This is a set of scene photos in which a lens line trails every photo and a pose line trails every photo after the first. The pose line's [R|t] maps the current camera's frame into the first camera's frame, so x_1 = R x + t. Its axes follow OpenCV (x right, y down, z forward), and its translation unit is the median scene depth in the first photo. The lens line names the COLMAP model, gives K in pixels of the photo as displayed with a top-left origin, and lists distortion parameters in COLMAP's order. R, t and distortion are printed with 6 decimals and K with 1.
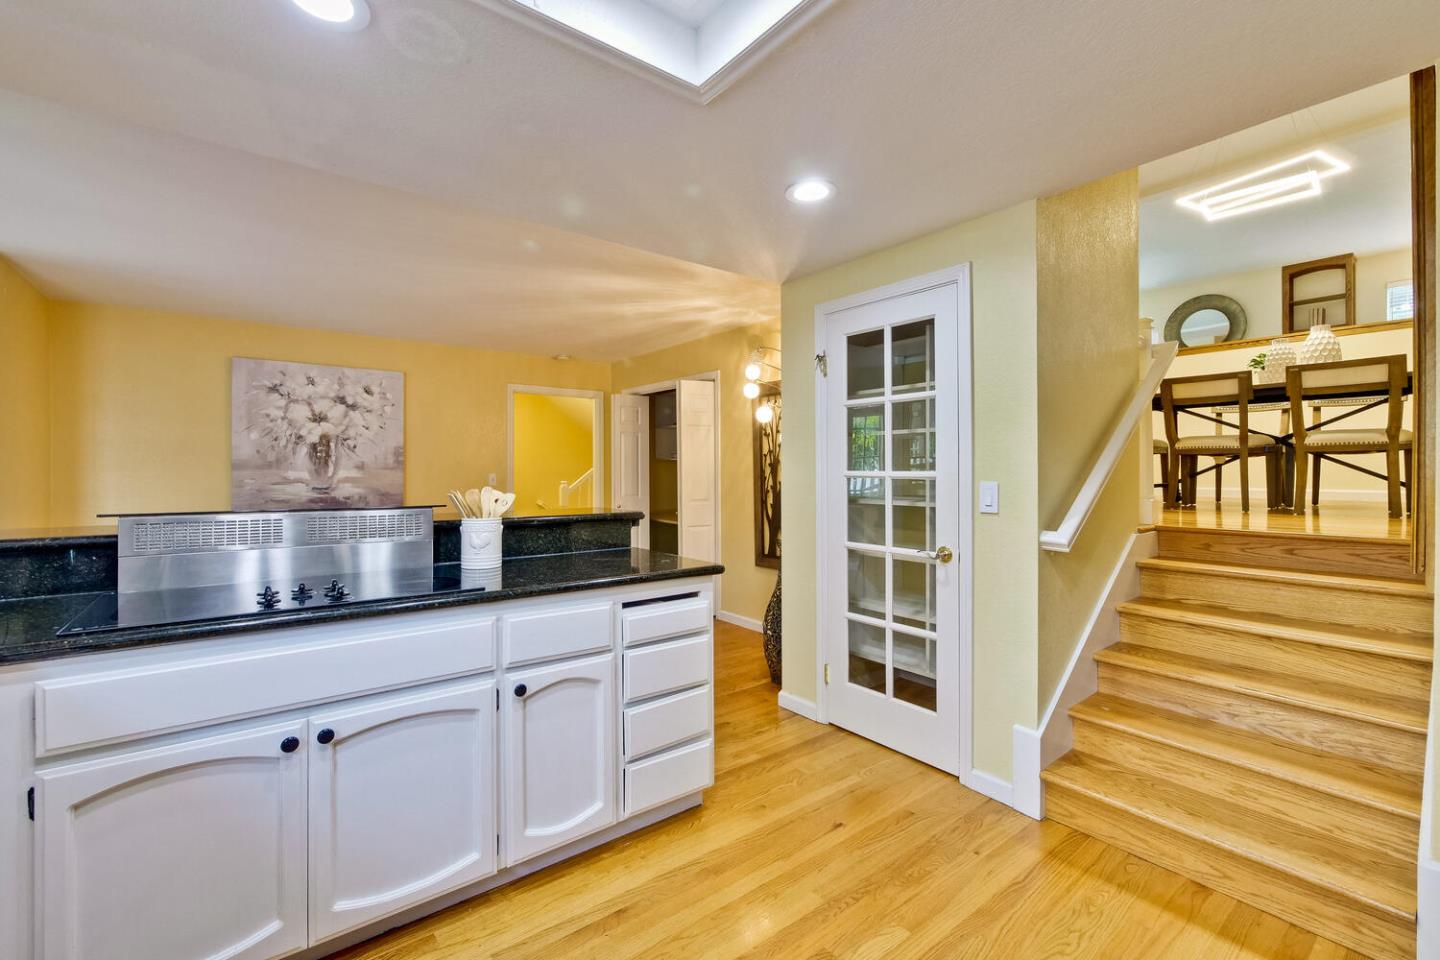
lens RADIAL K [[616.3, 0, 714.9], [0, 616.3, 472.4], [0, 0, 1]] dist [0.003163, -0.000254]
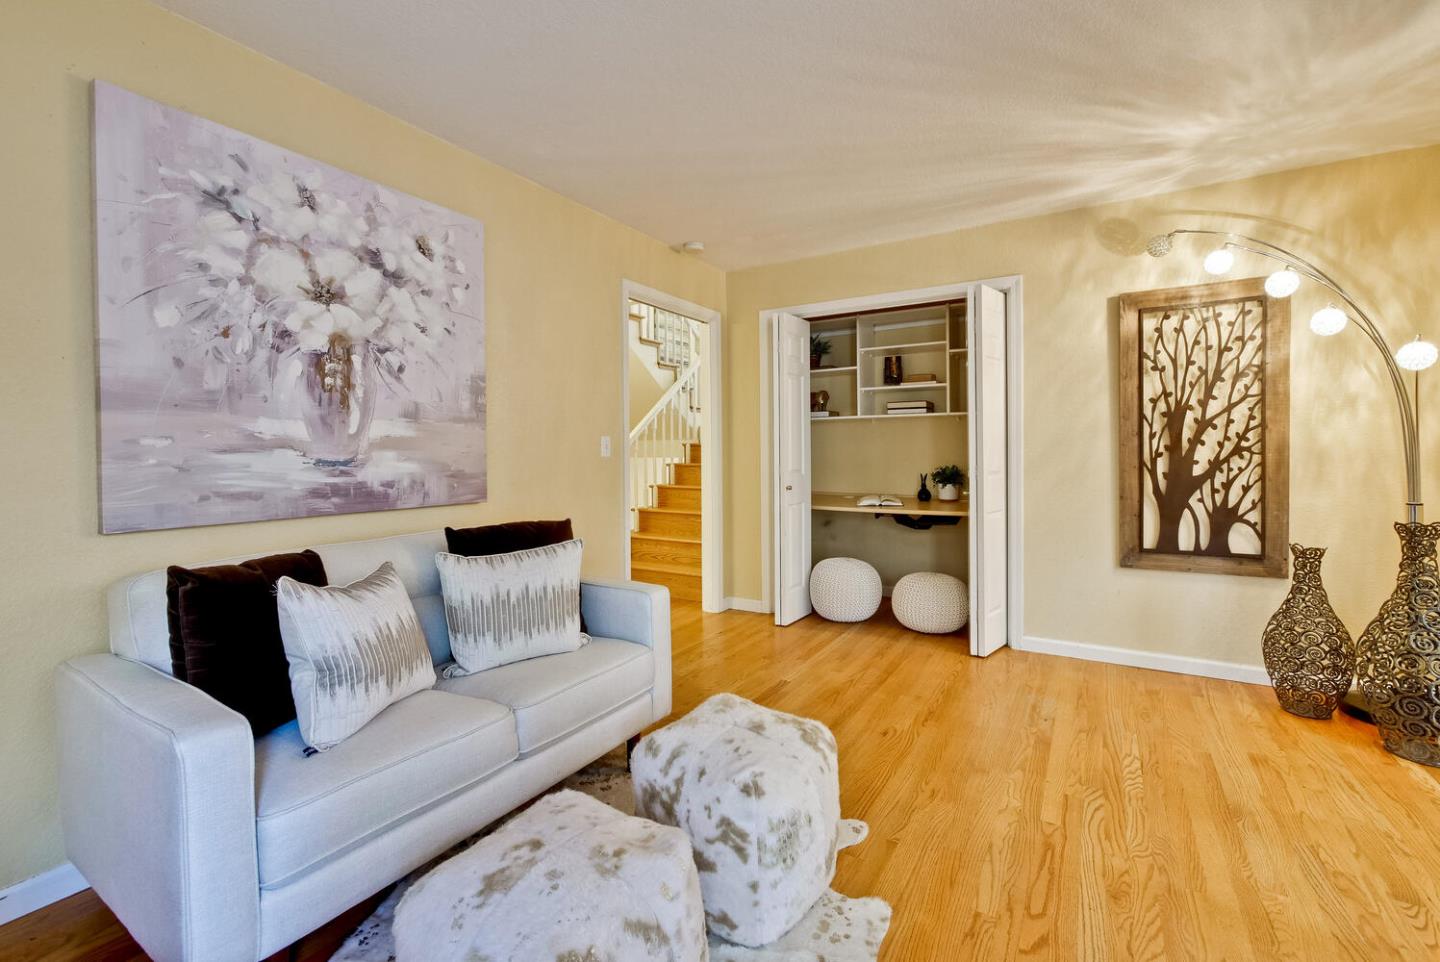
lens RADIAL K [[616.3, 0, 722.4], [0, 616.3, 467.1], [0, 0, 1]] dist [0.003163, -0.000254]
pose [[0.927788, -0.018261, 0.372661, -0.553893], [0.011421, 0.999723, 0.020556, 0.023616], [-0.372933, -0.014816, 0.927740, 0.516137]]
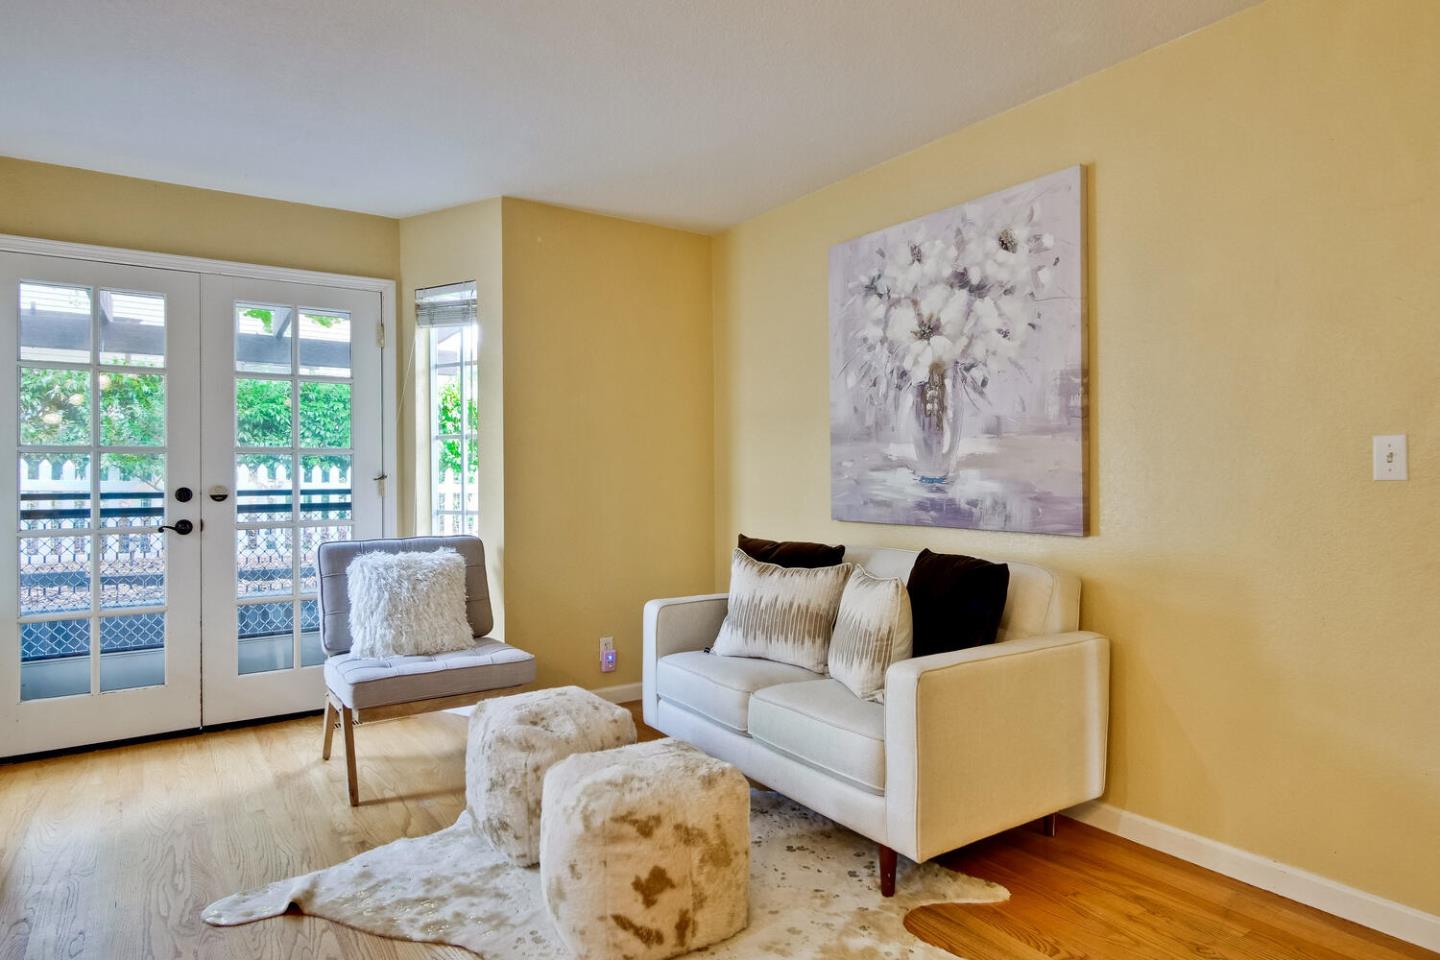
lens RADIAL K [[827.4, 0, 715.8], [0, 827.4, 471.4], [0, 0, 1]] dist [0.024645, 0.000630]
pose [[-0.032130, -0.002616, -0.999480, -0.008526], [0.000189, 0.999997, -0.002623, 0.021540], [0.999484, -0.000273, -0.032130, 0.862534]]
